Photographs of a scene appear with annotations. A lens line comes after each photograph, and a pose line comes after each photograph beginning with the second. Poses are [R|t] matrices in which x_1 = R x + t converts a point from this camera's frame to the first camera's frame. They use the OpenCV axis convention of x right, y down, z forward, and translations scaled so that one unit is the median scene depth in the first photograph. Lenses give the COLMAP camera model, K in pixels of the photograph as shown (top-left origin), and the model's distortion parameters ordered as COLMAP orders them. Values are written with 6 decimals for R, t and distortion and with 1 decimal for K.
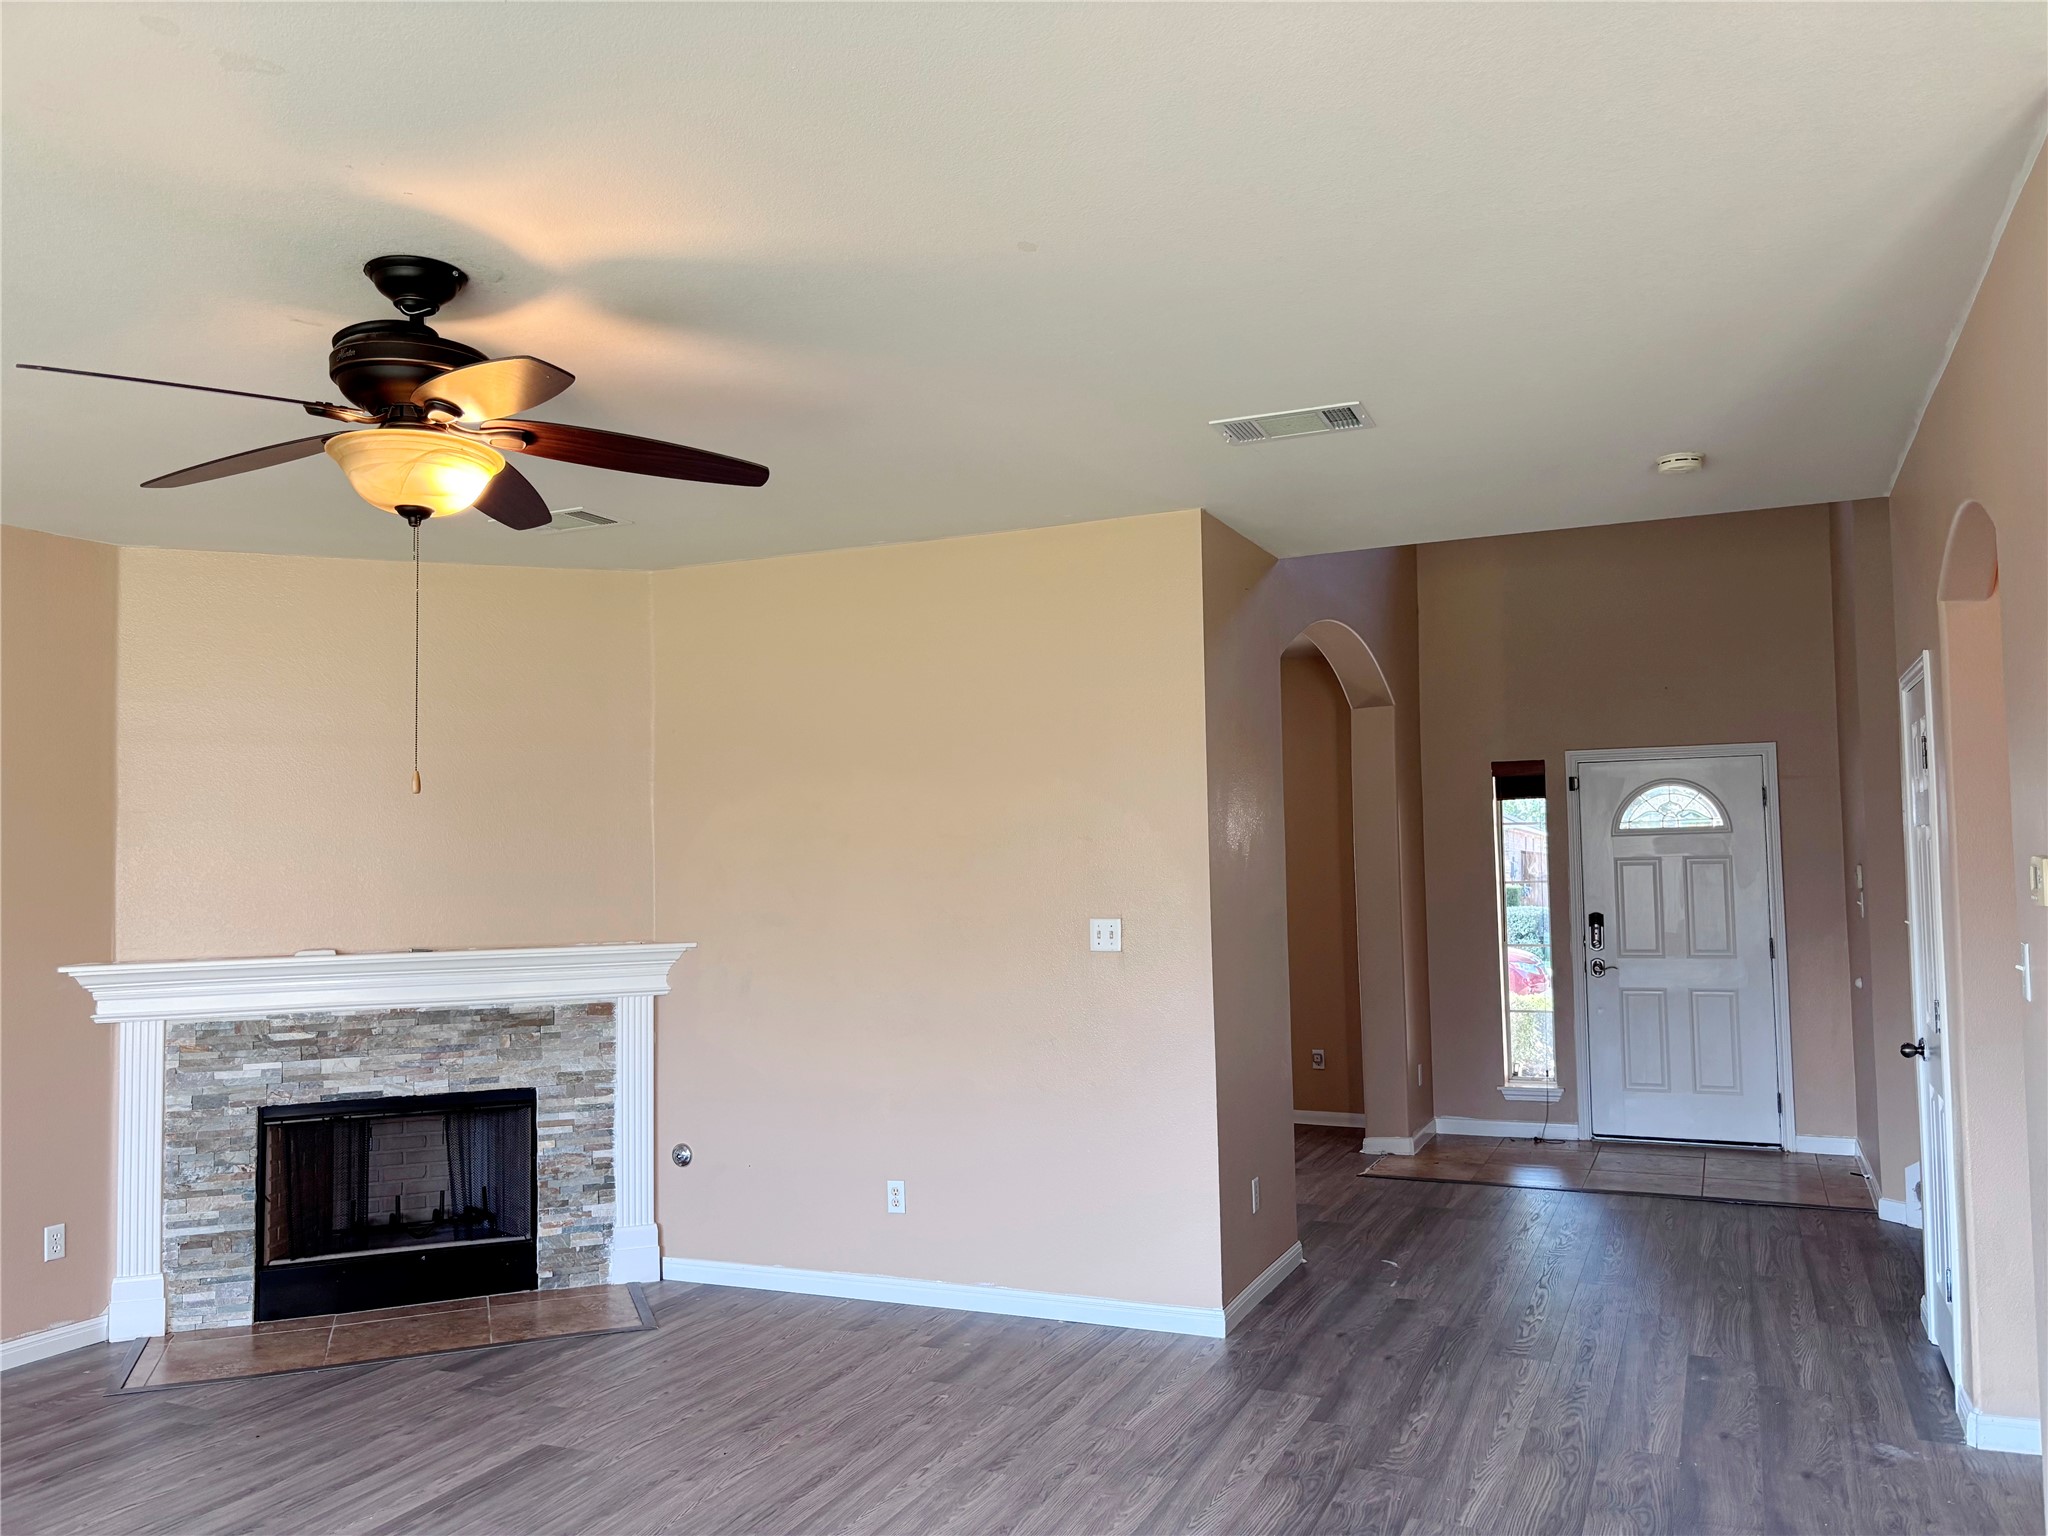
lens RADIAL K [[1549.2, 0, 1032.2], [0, 1549.2, 776.5], [0, 0, 1]] dist [0.001120, 0.012300]
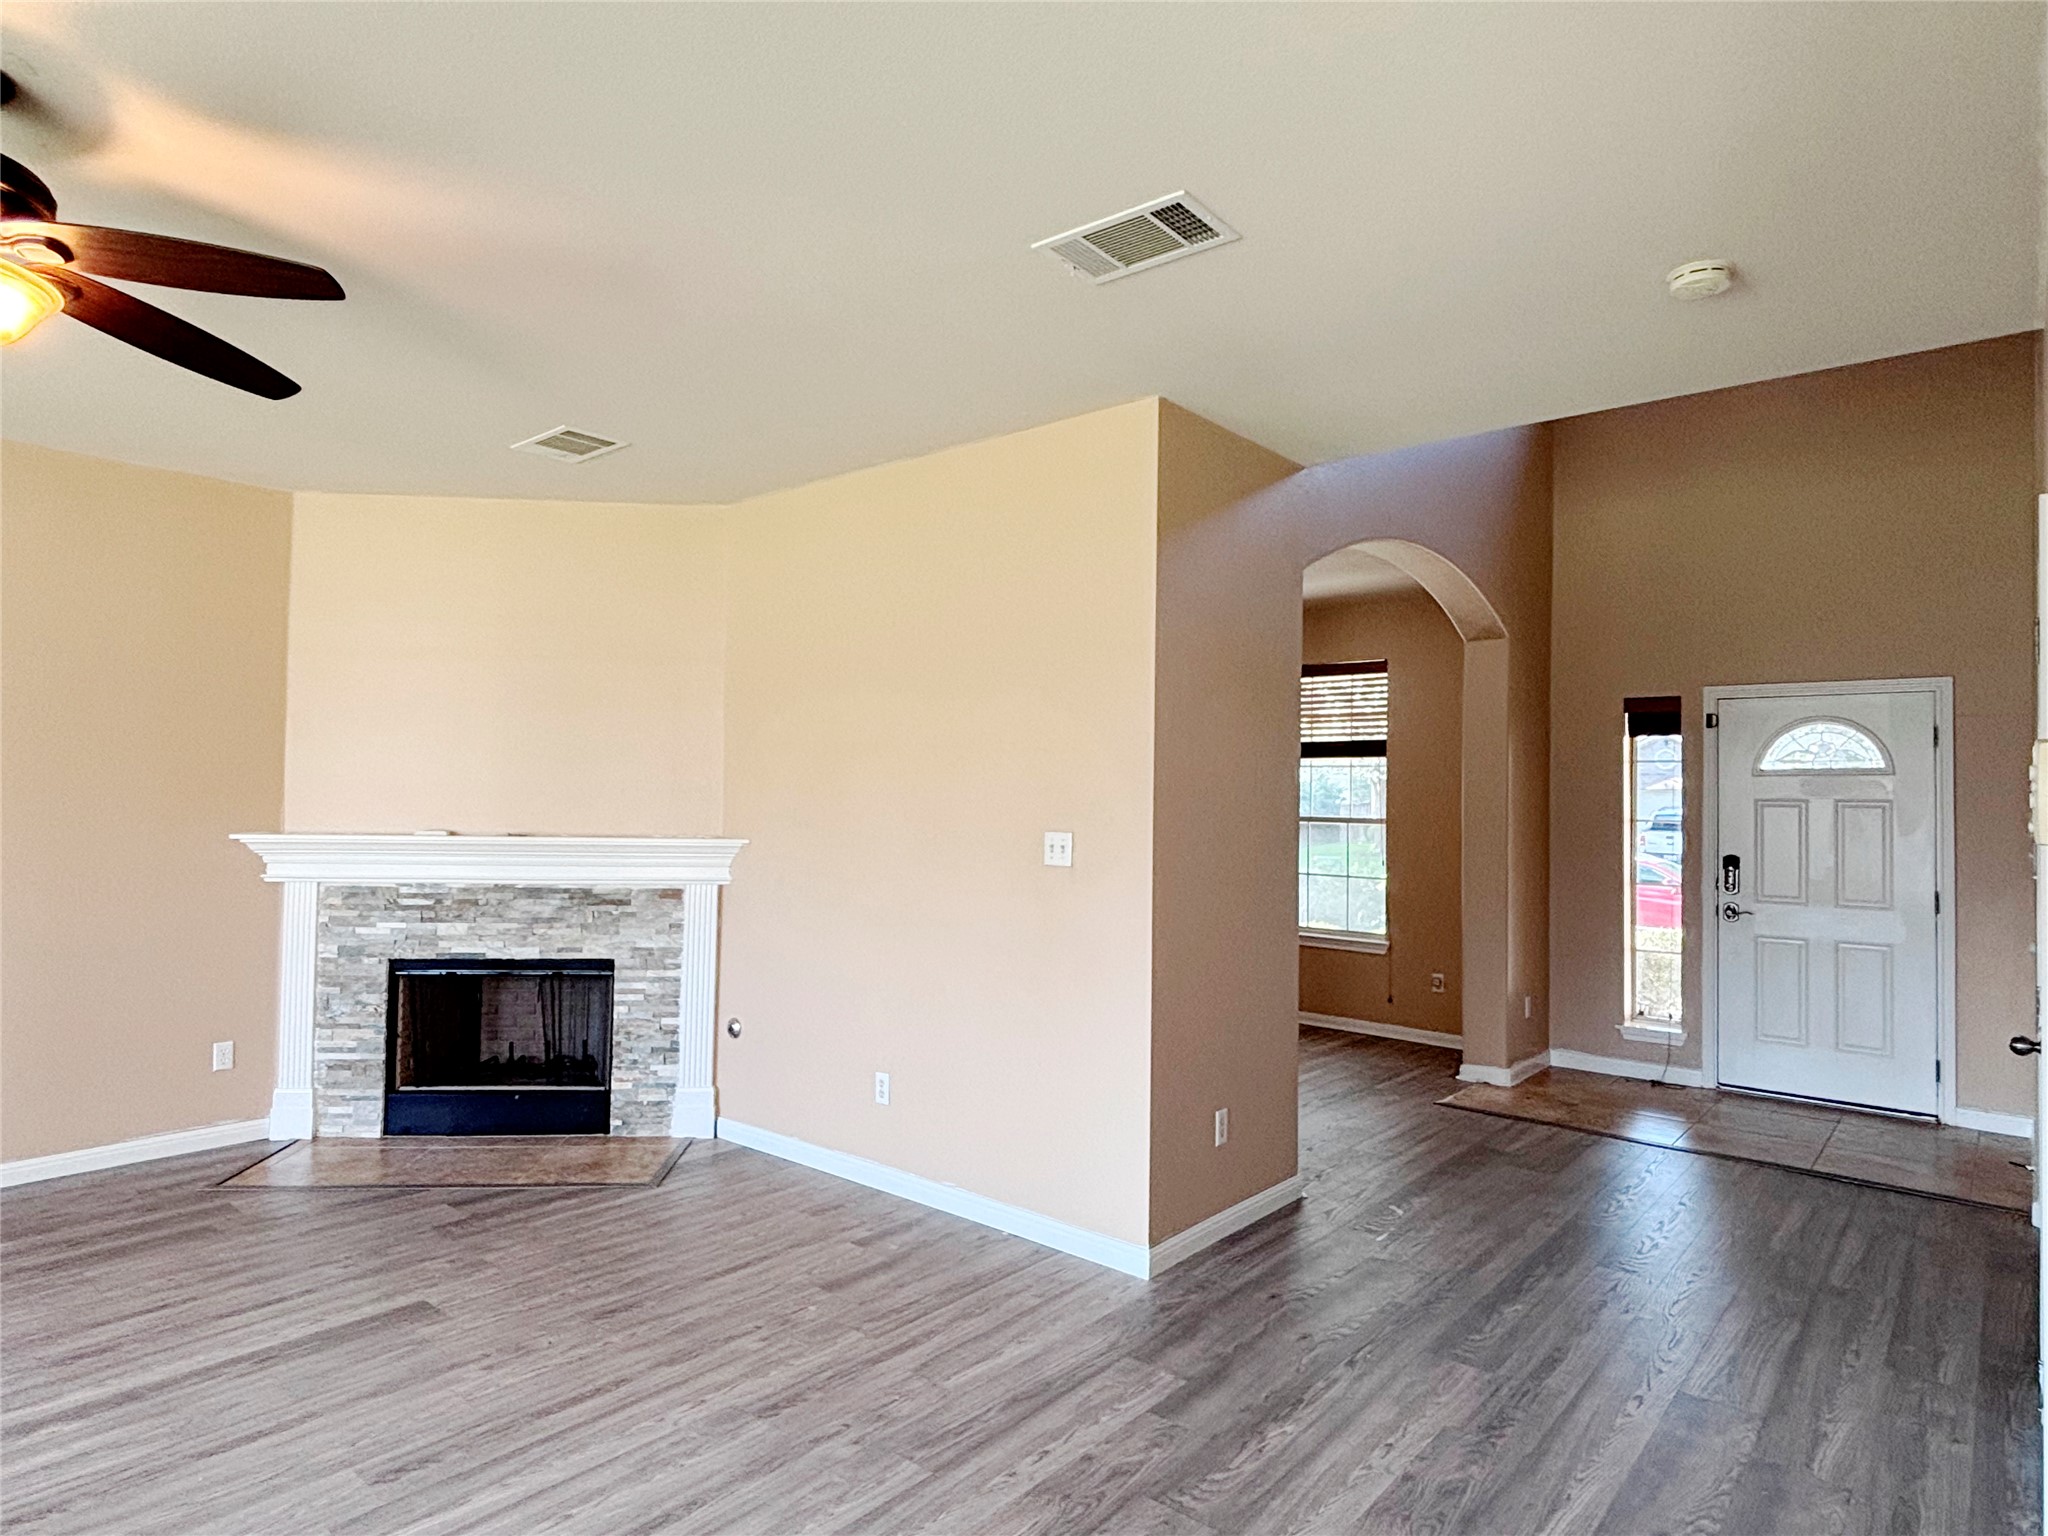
lens RADIAL K [[1164.2, 0, 1024.0], [0, 1164.2, 768.0], [0, 0, 1]] dist [-0.003749, -0.003539]
pose [[0.958591, 0.027558, -0.283449, 0.217060], [-0.018341, 0.999215, 0.035123, 0.024720], [0.284195, -0.028470, 0.958344, 0.276165]]
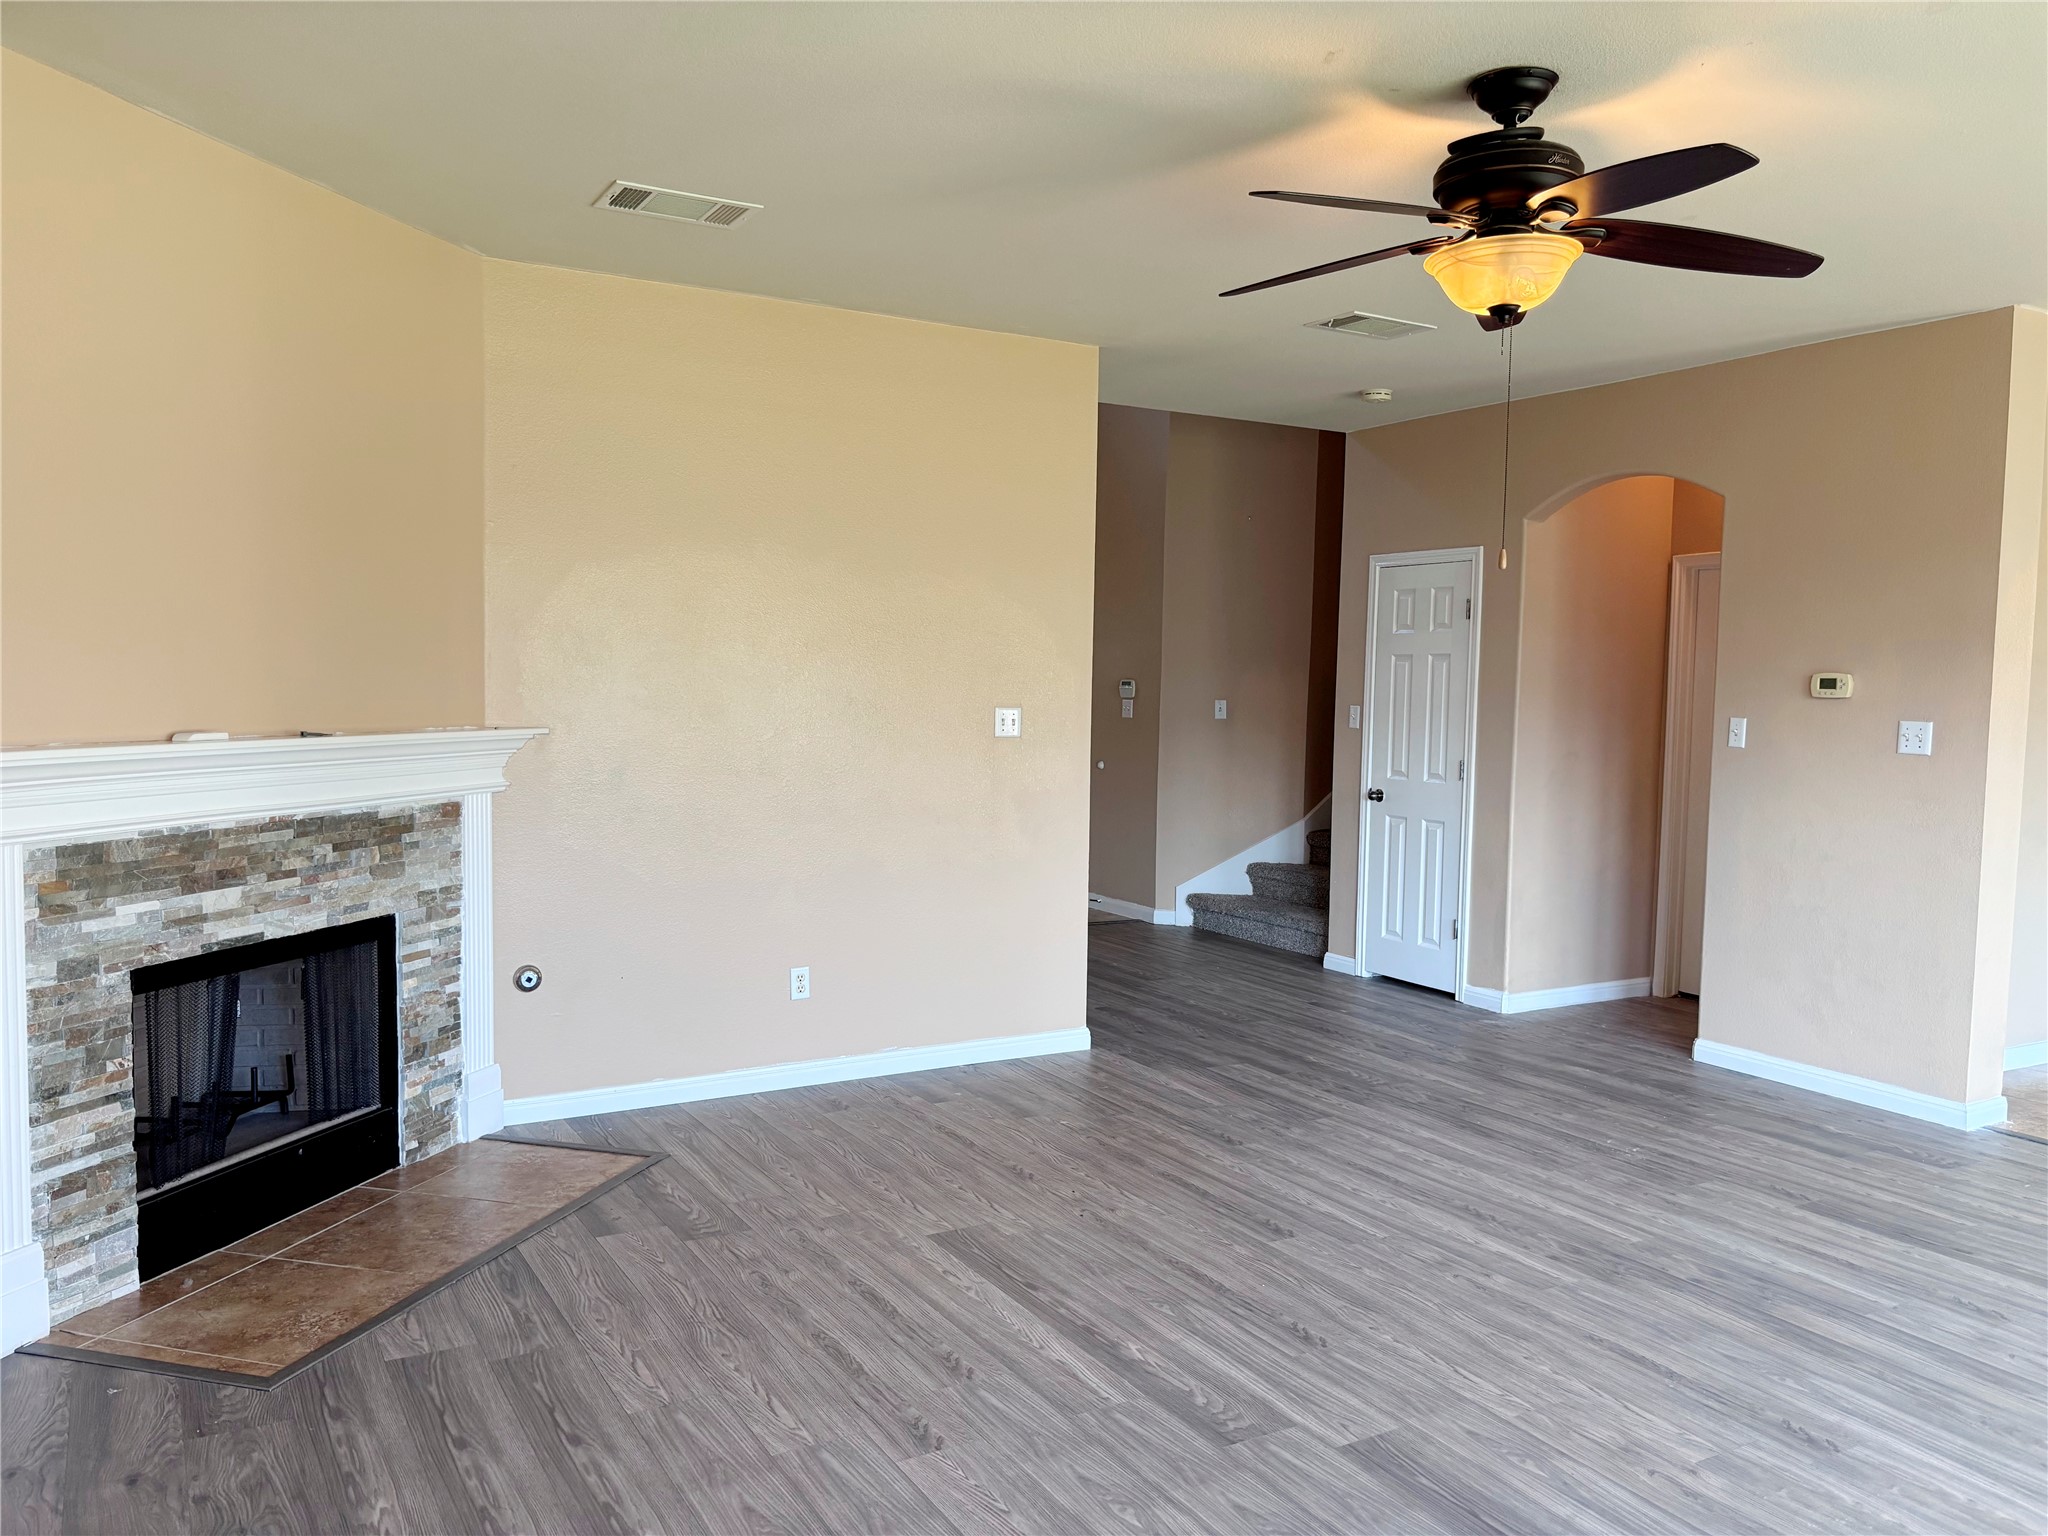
lens RADIAL K [[1537.8, 0, 1021.3], [0, 1537.8, 775.9], [0, 0, 1]] dist [0.069809, -0.102716]
pose [[0.589784, -0.016629, 0.807390, -0.787313], [-0.075678, 0.994250, 0.075759, 0.052328], [-0.804007, -0.105783, 0.585135, 0.315498]]
